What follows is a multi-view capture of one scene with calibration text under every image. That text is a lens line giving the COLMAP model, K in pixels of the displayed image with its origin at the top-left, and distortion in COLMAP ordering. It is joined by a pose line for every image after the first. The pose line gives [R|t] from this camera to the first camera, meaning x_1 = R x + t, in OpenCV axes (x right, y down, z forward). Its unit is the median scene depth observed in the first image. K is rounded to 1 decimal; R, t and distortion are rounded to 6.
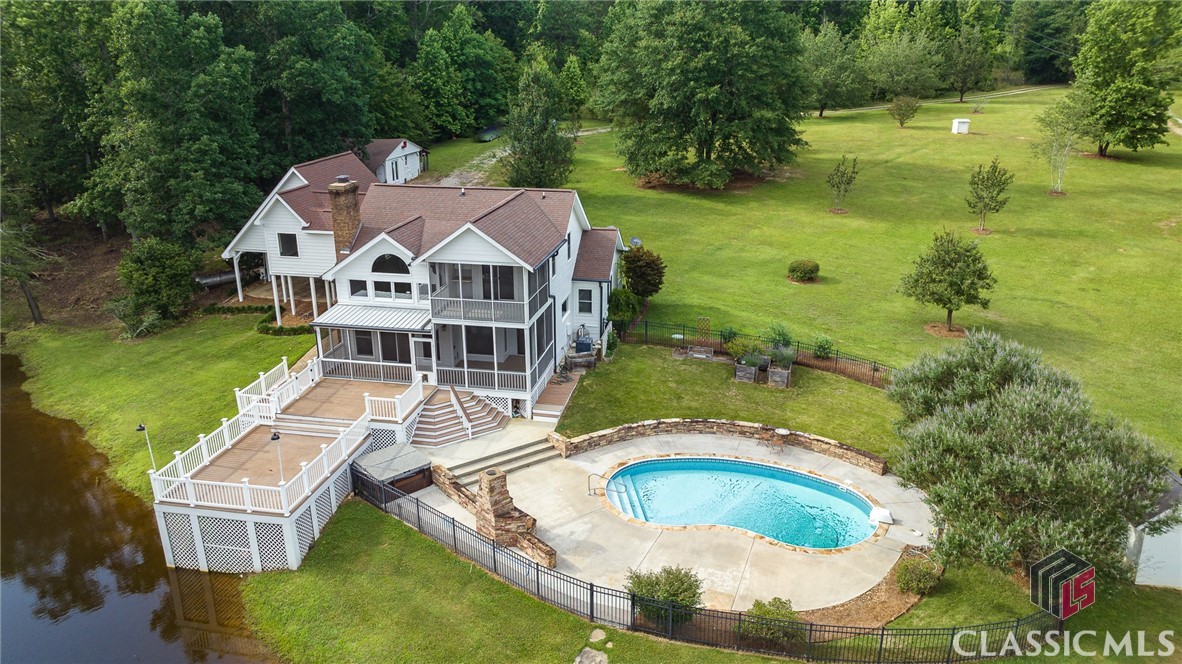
lens RADIAL K [[837.0, 0, 591.0], [0, 837.0, 332.0], [0, 0, 1]] dist [-0.019263, 0.005098]
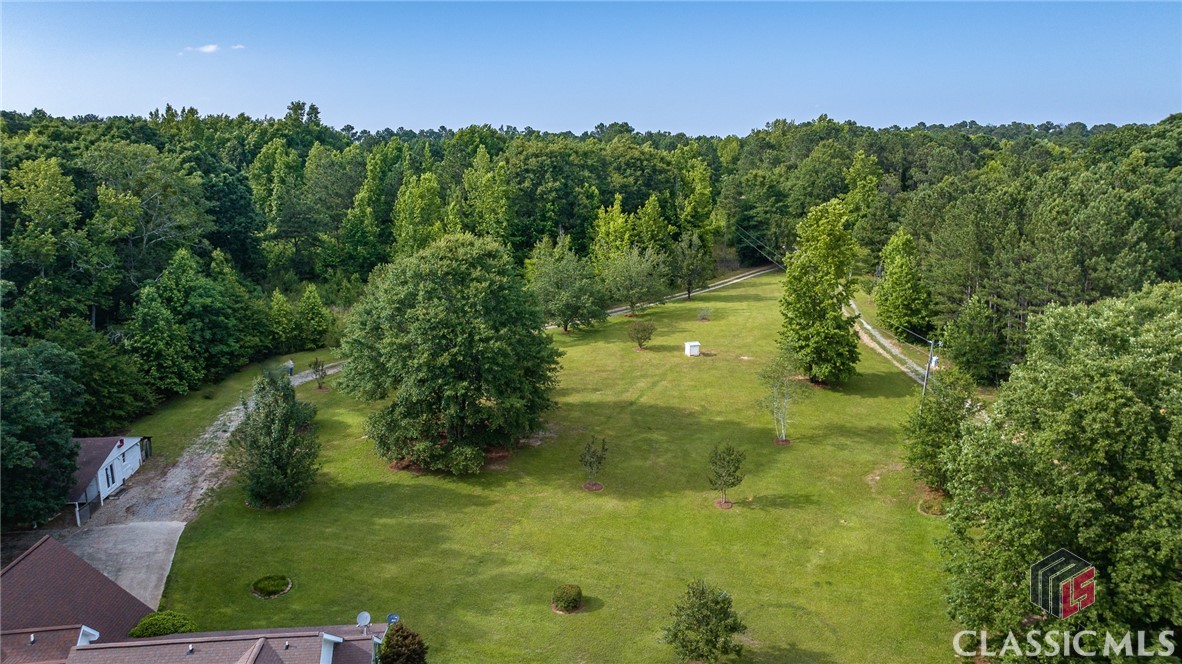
lens RADIAL K [[837.0, 0, 591.0], [0, 837.0, 332.0], [0, 0, 1]] dist [-0.019263, 0.005098]
pose [[0.956671, -0.060822, 0.284747, 0.012535], [0.096598, 0.988851, -0.113326, -0.204298], [-0.274679, 0.135922, 0.951880, -0.001505]]
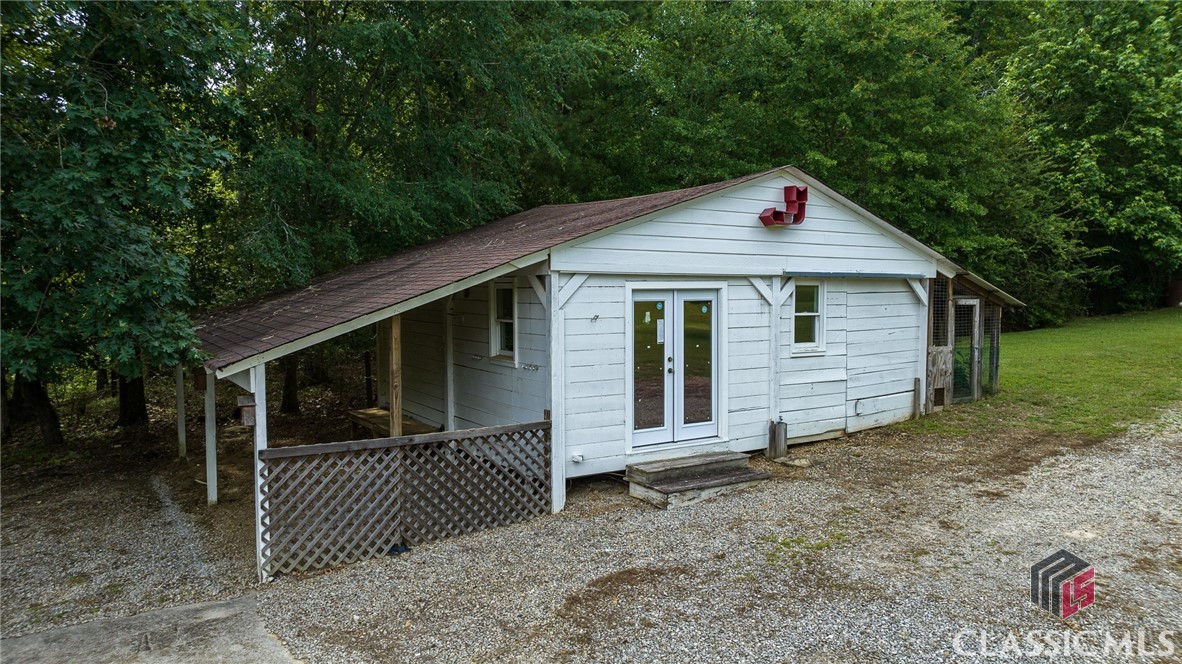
lens RADIAL K [[837.0, 0, 591.0], [0, 837.0, 332.0], [0, 0, 1]] dist [-0.019263, 0.005098]
pose [[0.710328, 0.034877, -0.703006, -0.148882], [-0.226483, 0.956981, -0.181365, -0.176594], [0.666438, 0.288047, 0.687669, 0.931031]]
